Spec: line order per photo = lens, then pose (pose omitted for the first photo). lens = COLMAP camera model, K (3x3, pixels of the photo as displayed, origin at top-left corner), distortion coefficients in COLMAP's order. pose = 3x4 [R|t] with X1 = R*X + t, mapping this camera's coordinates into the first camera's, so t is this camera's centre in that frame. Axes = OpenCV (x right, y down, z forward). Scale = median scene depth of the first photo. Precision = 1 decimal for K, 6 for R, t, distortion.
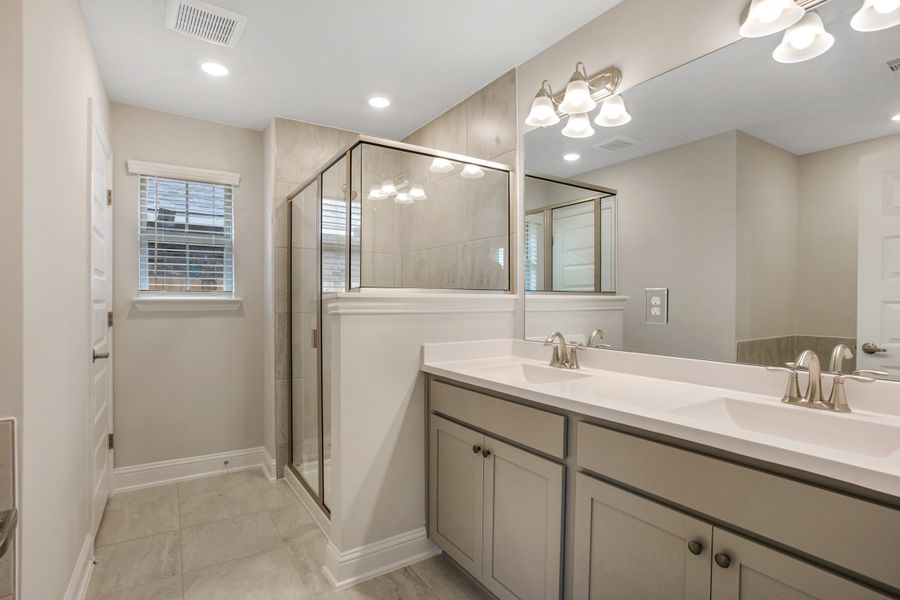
lens RADIAL K [[447.9, 0, 451.1], [0, 447.9, 304.7], [0, 0, 1]] dist [-0.027035, 0.001518]
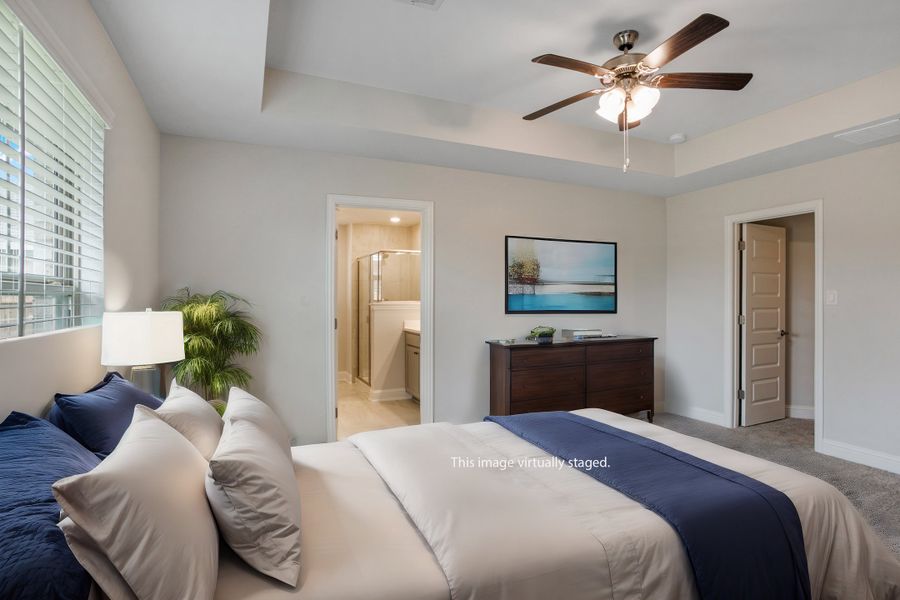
lens RADIAL K [[447.9, 0, 448.1], [0, 447.9, 299.0], [0, 0, 1]] dist [-0.027035, 0.001518]
pose [[0.989173, -0.002897, -0.146724, 0.460989], [0.000324, 0.999846, -0.017561, 0.003059], [0.146752, 0.017323, 0.989022, -1.282212]]
